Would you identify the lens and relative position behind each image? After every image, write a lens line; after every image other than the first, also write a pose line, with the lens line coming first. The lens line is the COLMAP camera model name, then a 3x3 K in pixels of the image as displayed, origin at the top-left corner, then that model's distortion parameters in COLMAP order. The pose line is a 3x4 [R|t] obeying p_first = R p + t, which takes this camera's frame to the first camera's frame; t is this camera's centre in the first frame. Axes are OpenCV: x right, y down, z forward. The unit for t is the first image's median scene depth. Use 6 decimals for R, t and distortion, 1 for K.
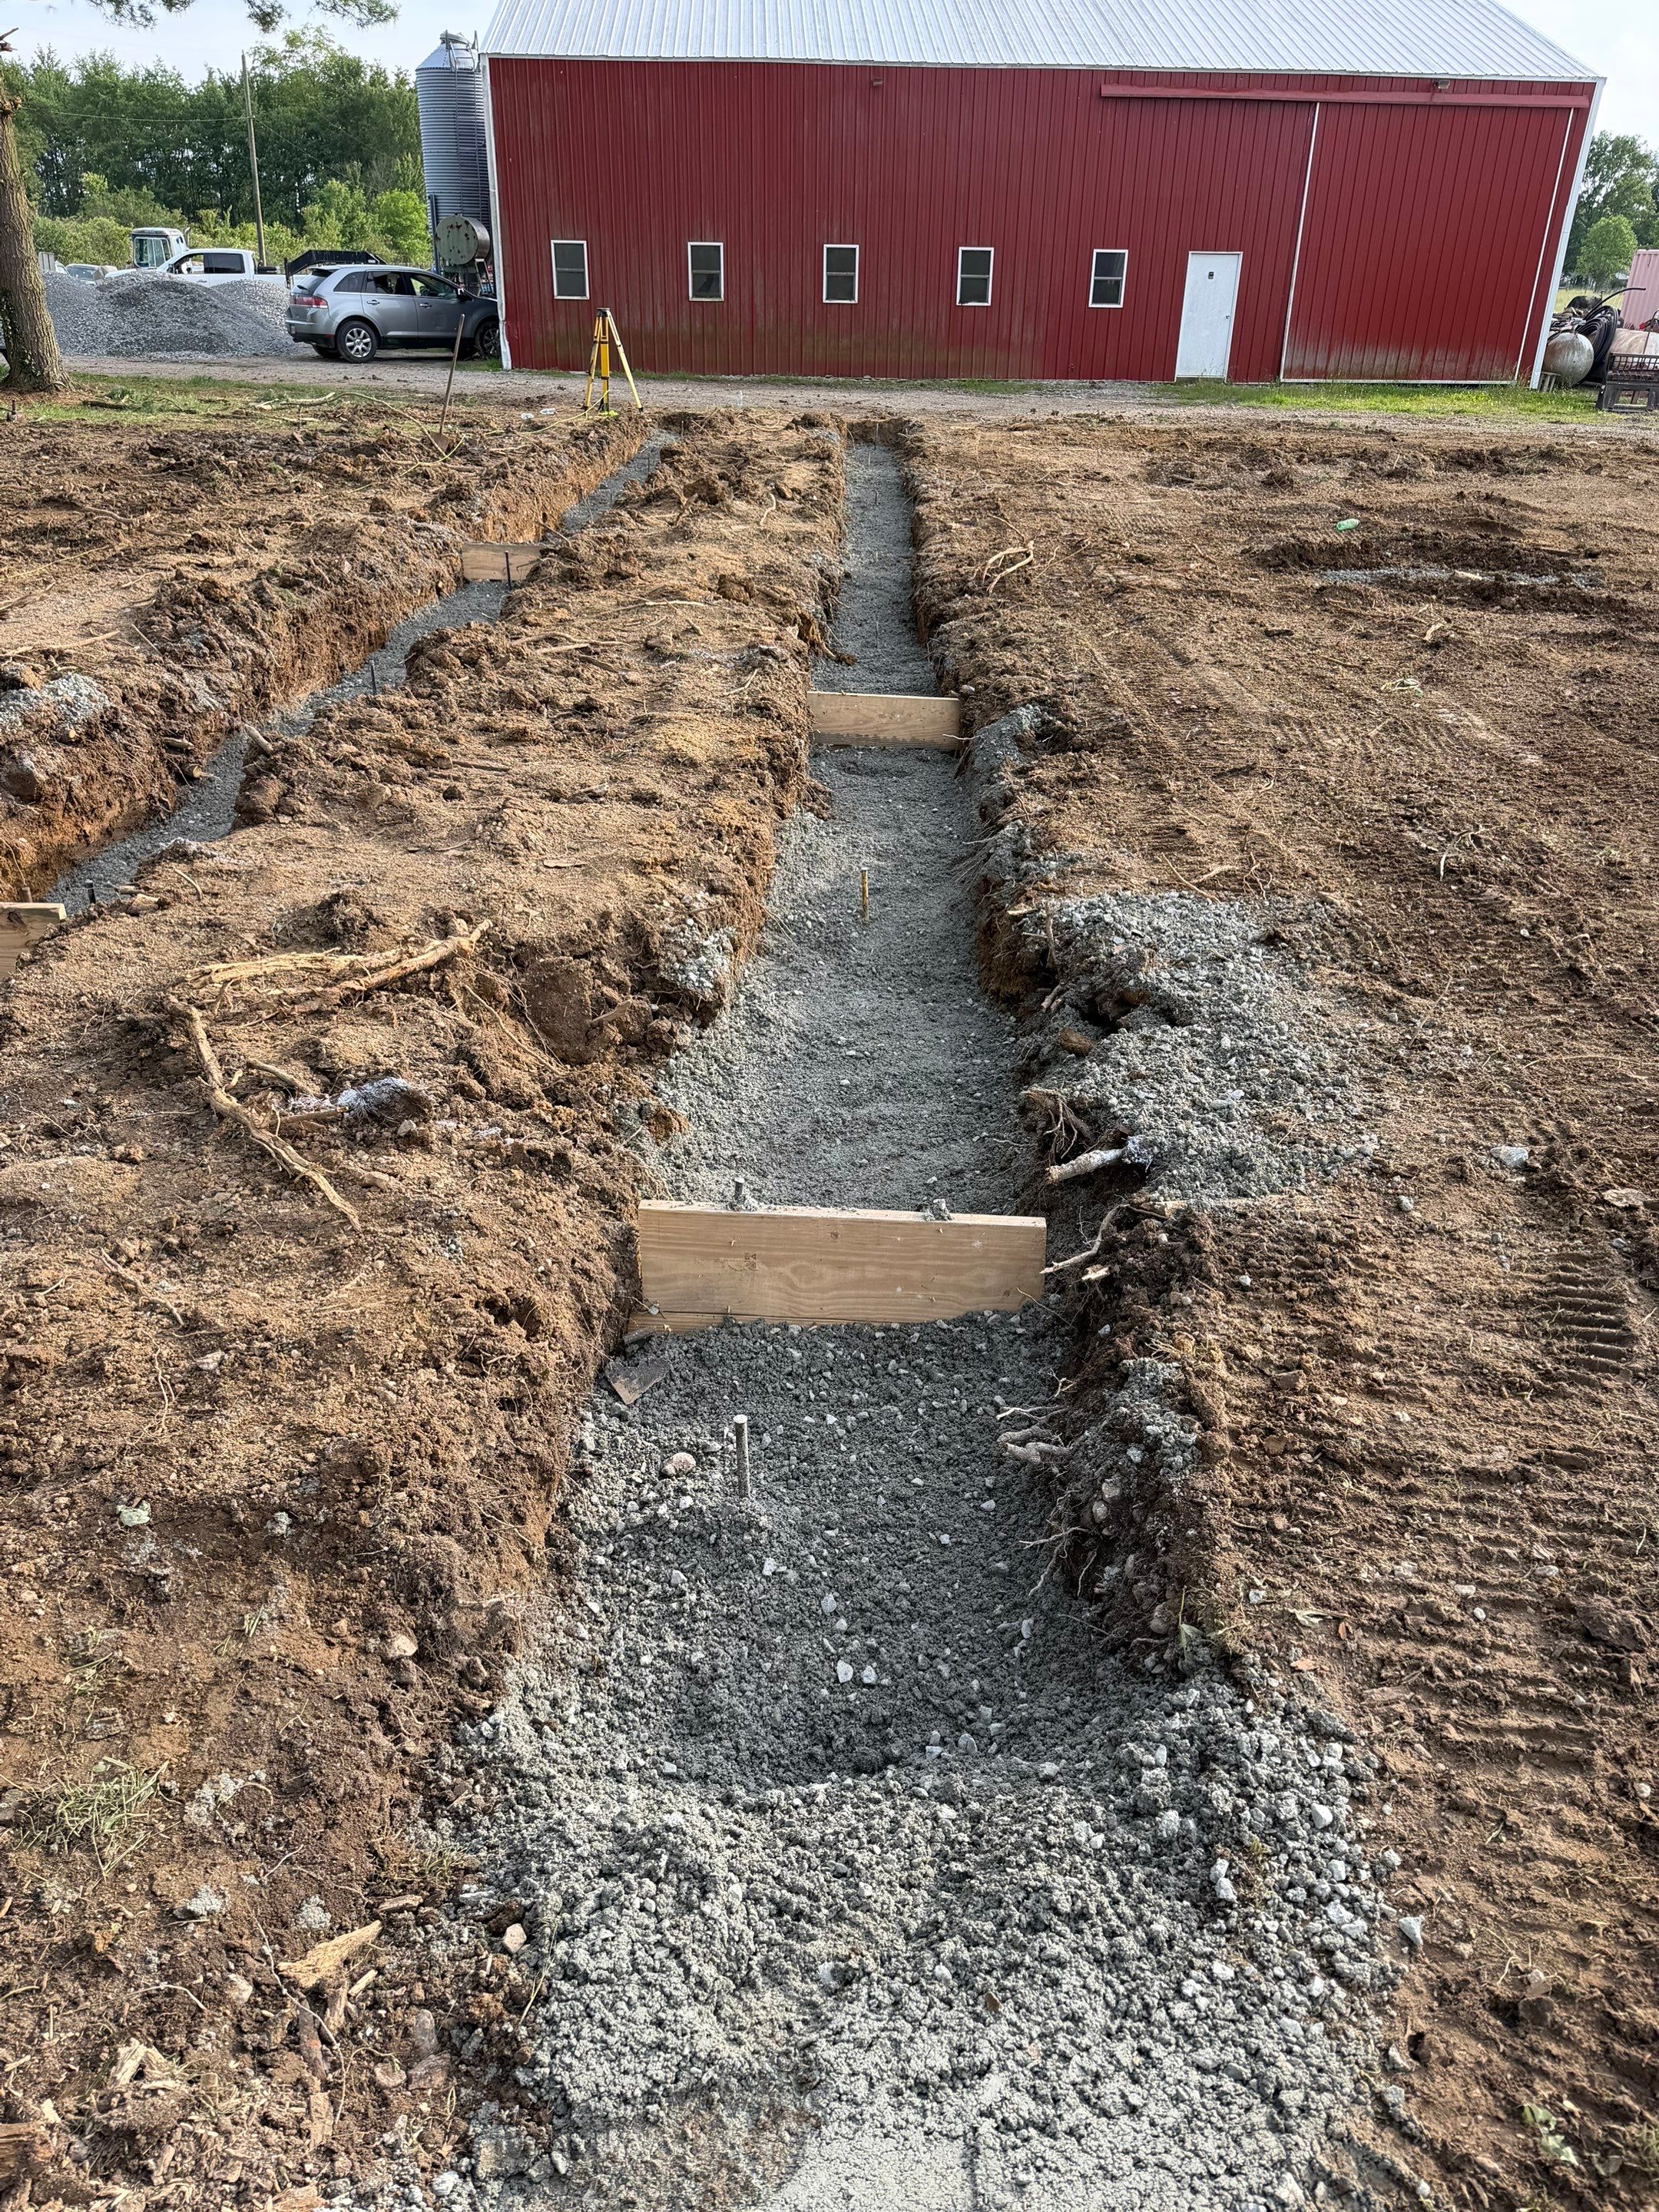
lens RADIAL K [[1634.9, 0, 812.8], [0, 1634.9, 1112.5], [0, 0, 1]] dist [0.059530, -0.051793]
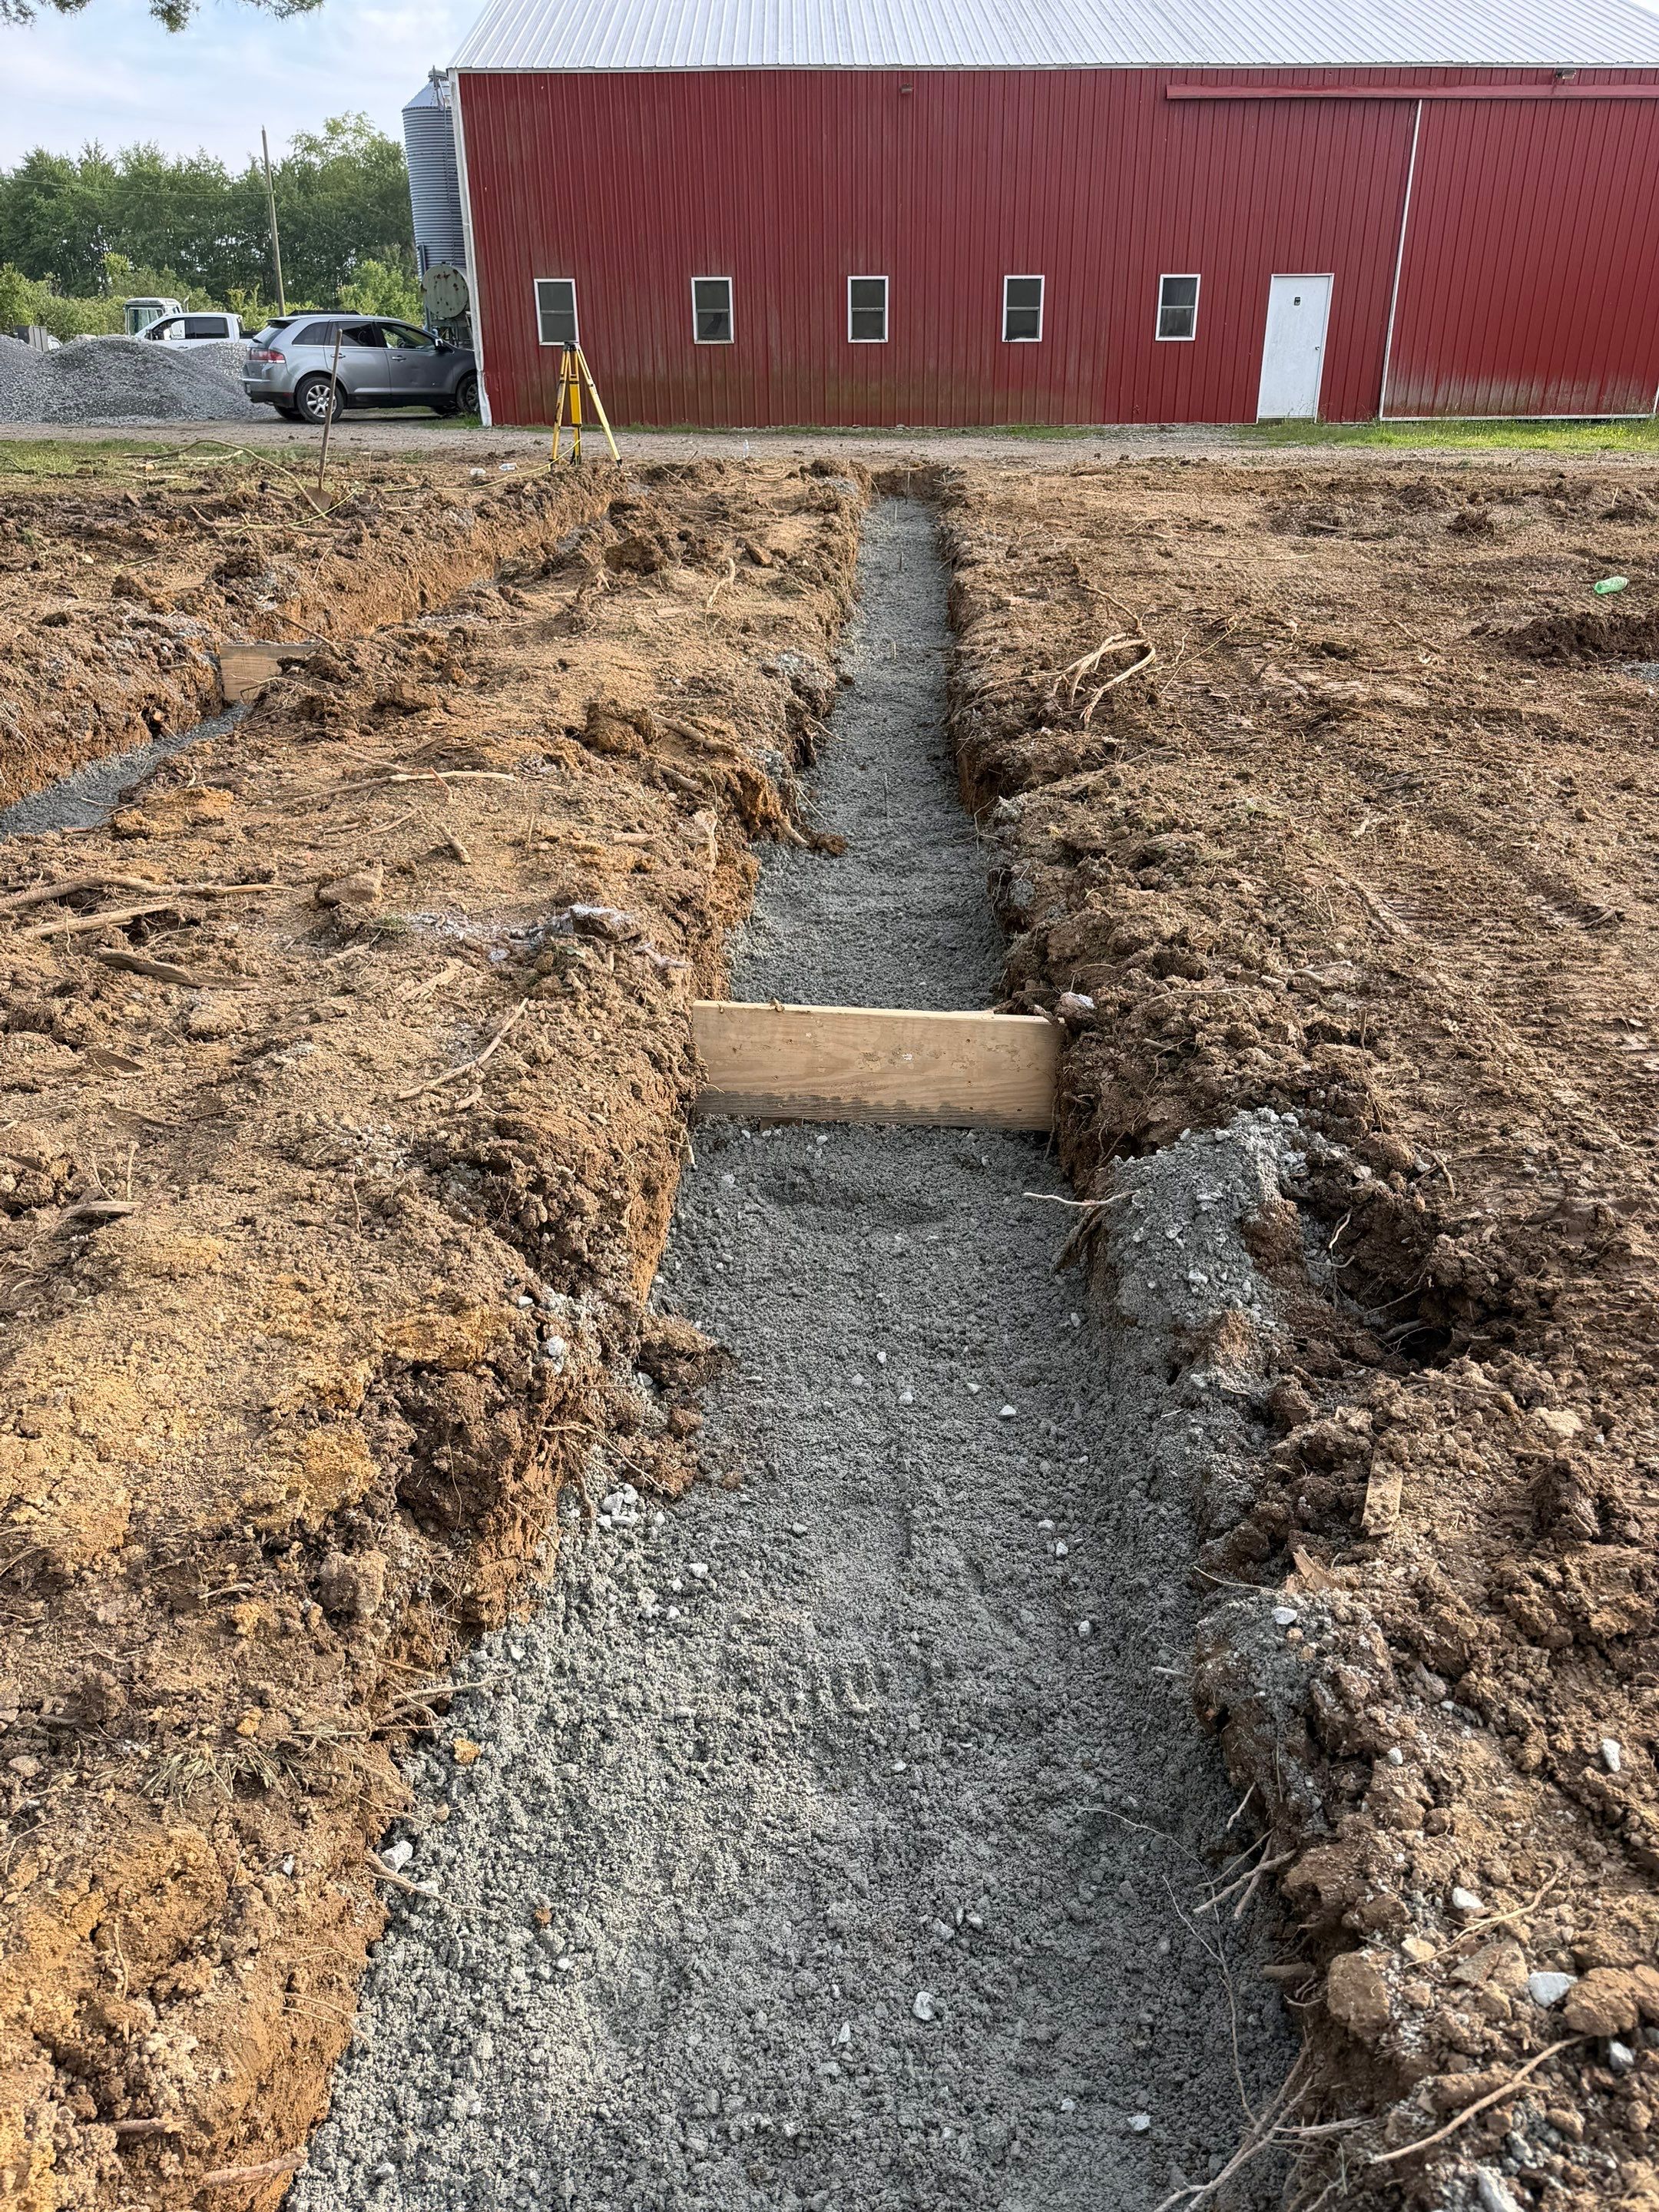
lens RADIAL K [[1611.9, 0, 829.5], [0, 1611.9, 1106.0], [0, 0, 1]] dist [0.075341, -0.075906]
pose [[0.999661, -0.012553, -0.022811, 0.012825], [0.011711, 0.999258, -0.036702, -0.067943], [0.023255, 0.036422, 0.999066, 0.184795]]
